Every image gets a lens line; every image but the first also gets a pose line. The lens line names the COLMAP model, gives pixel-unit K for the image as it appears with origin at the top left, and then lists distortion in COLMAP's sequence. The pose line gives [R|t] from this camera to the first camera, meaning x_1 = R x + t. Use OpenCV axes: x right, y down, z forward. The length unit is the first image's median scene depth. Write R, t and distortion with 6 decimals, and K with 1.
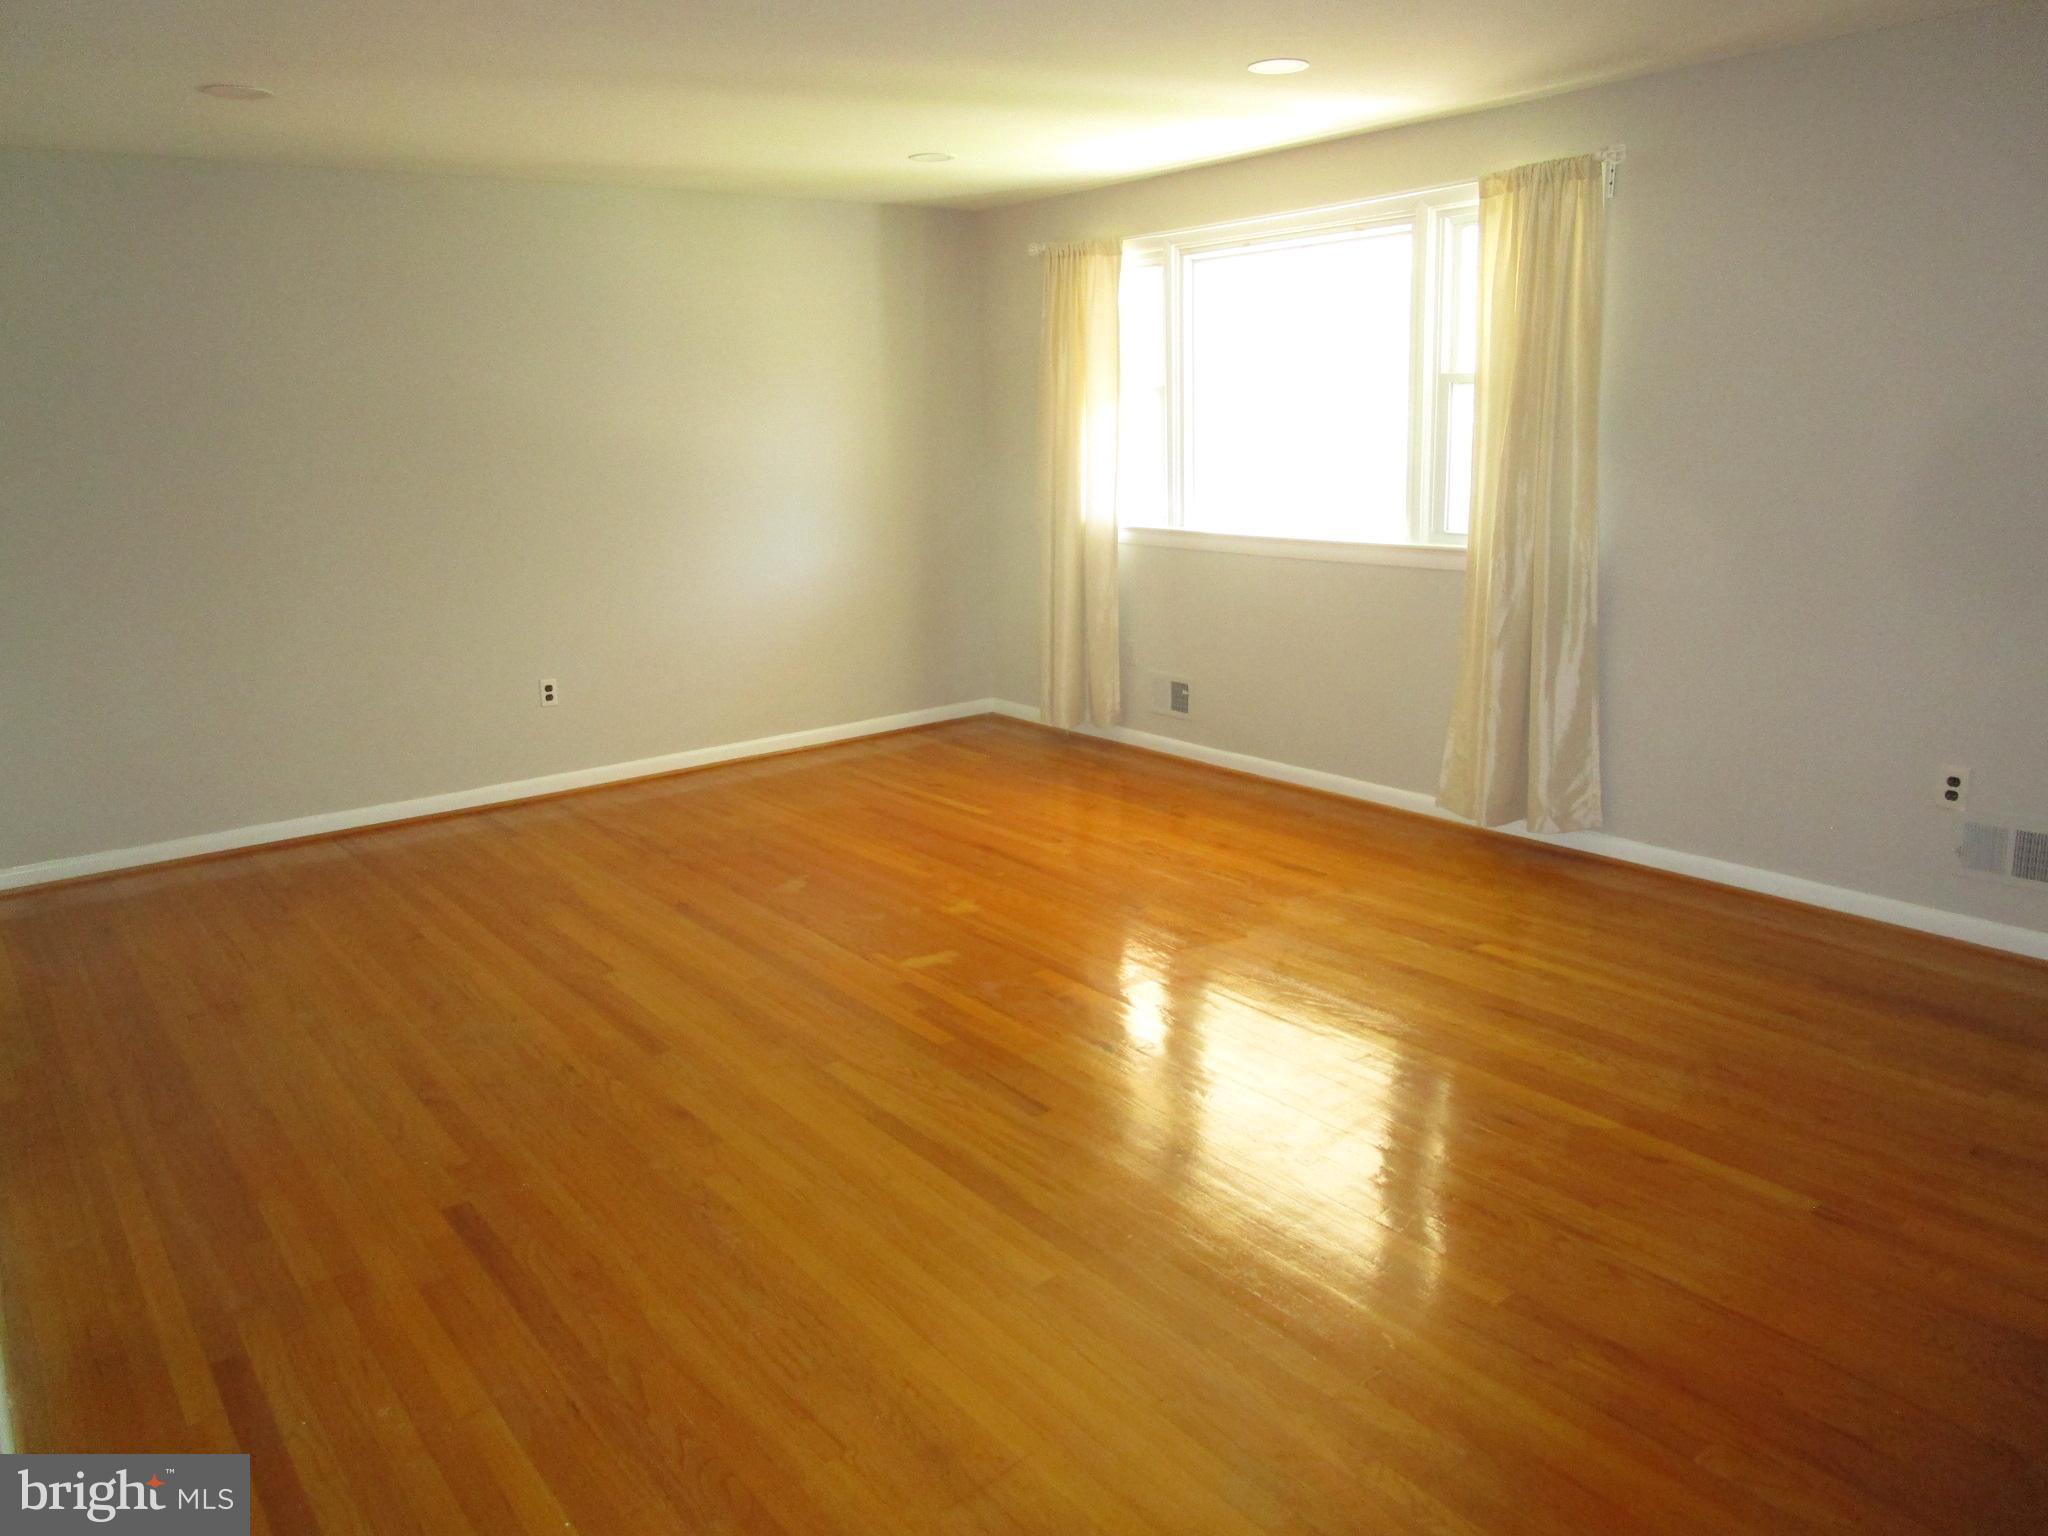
lens RADIAL K [[1450.4, 0, 1029.7], [0, 1450.4, 767.7], [0, 0, 1]] dist [-0.042636, 0.026196]
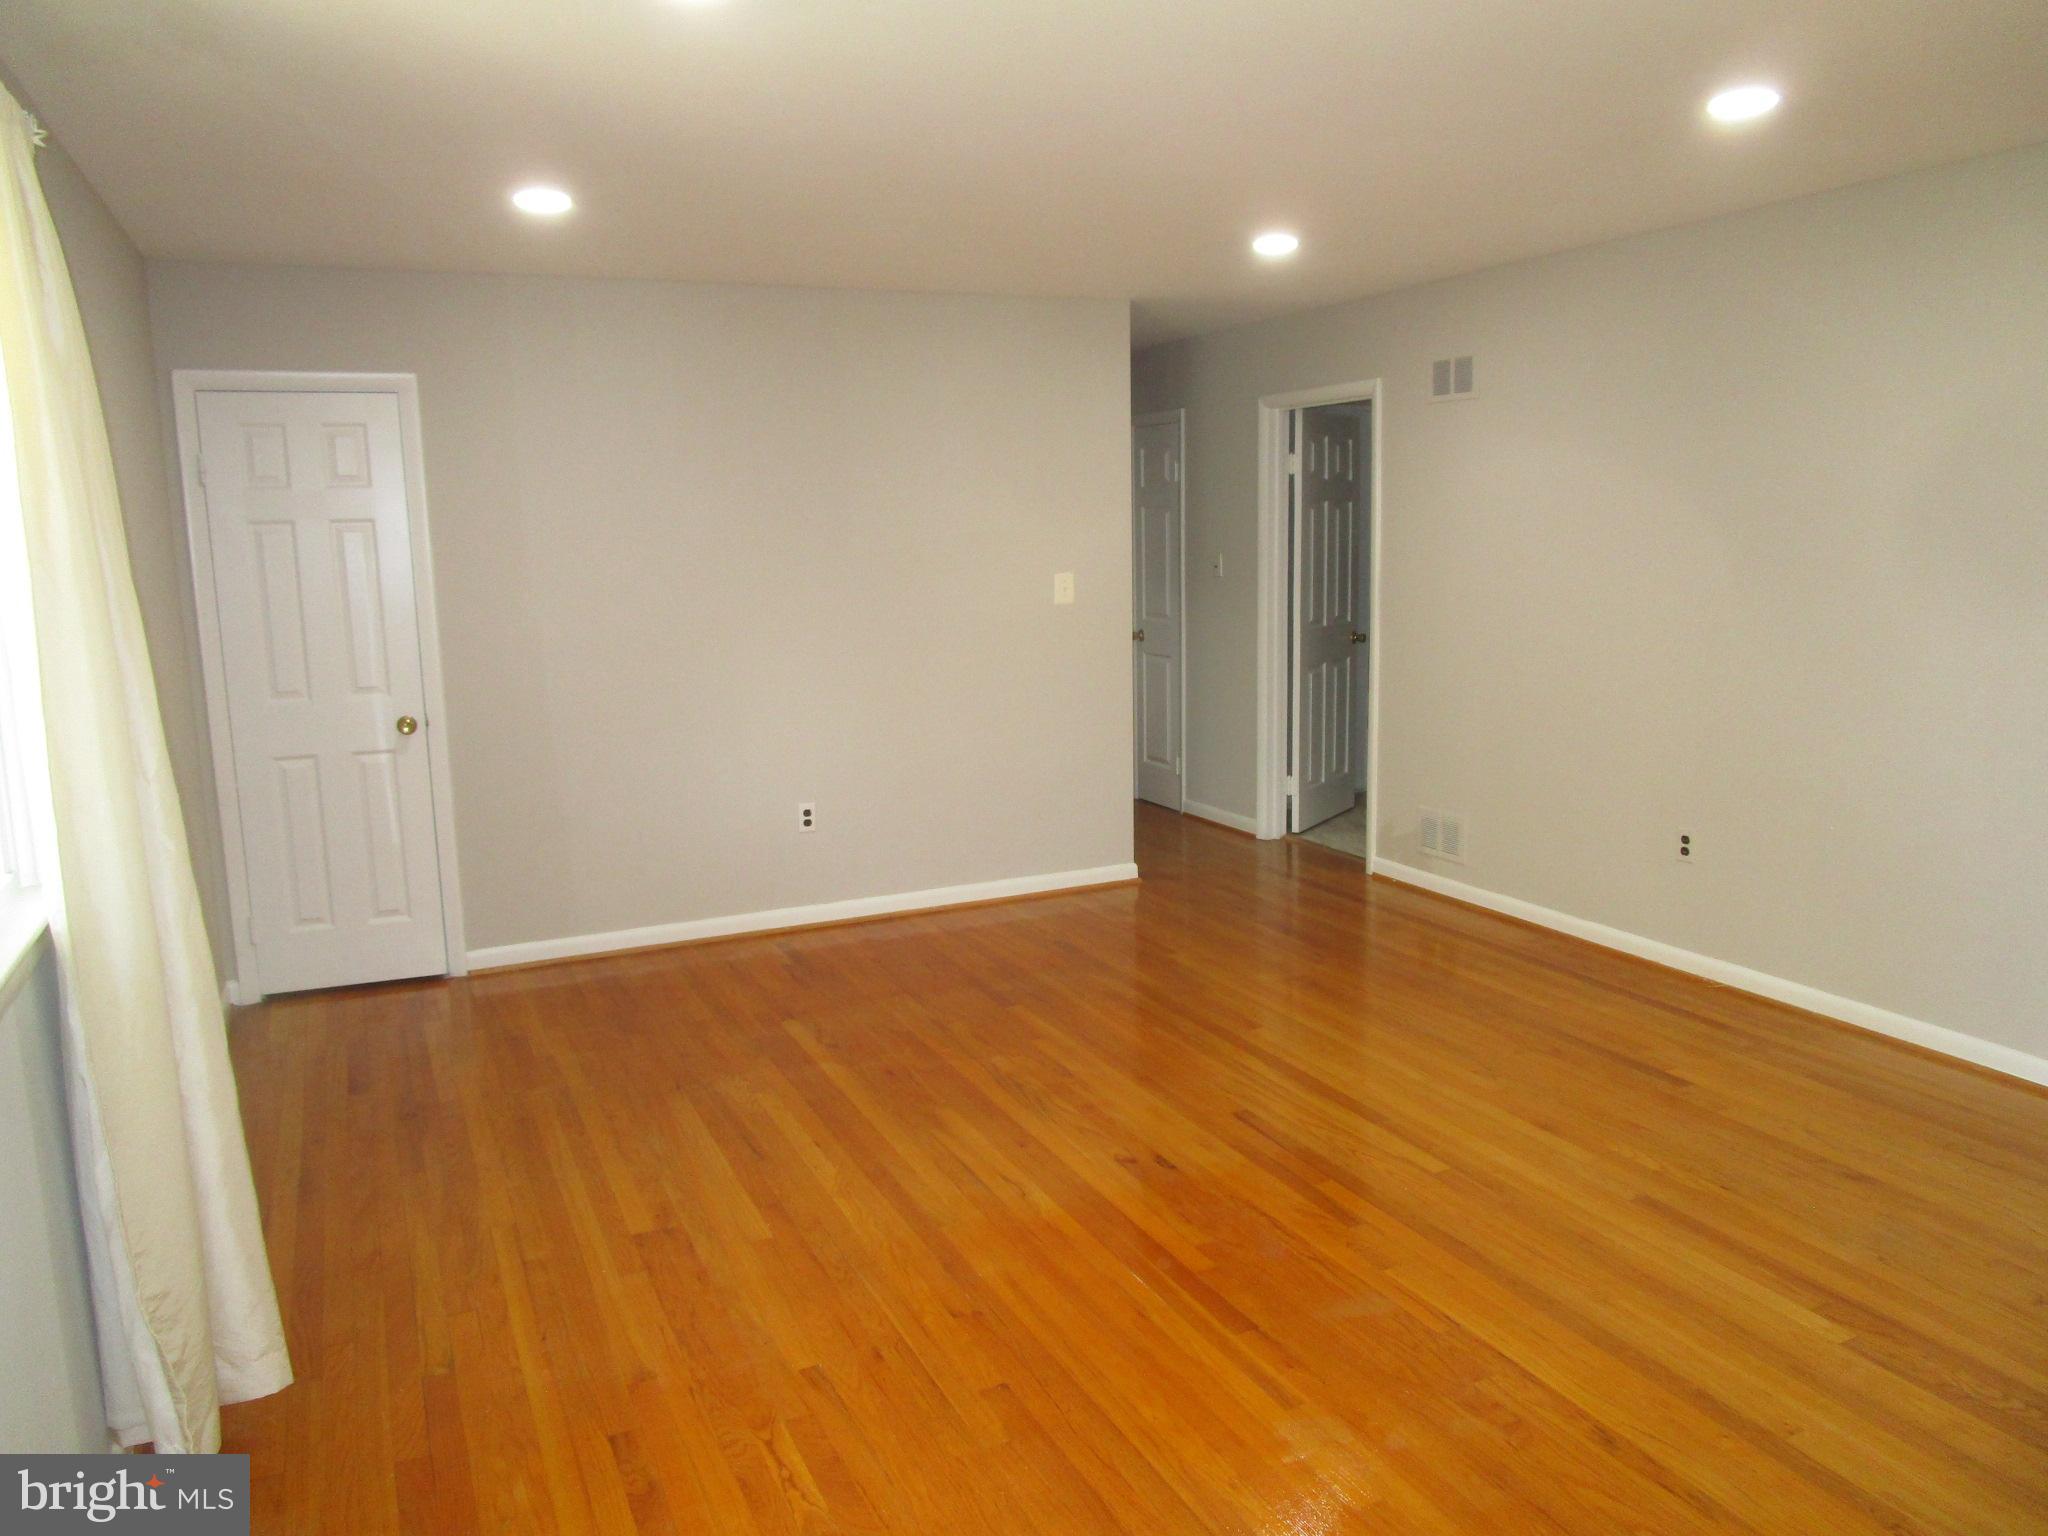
lens RADIAL K [[1450.4, 0, 1029.7], [0, 1450.4, 767.7], [0, 0, 1]] dist [-0.042636, 0.026196]
pose [[-0.974175, 0.011381, 0.225507, -0.086320], [0.100966, 0.915274, 0.389974, -0.449612], [-0.201962, 0.402672, -0.892786, 1.776104]]
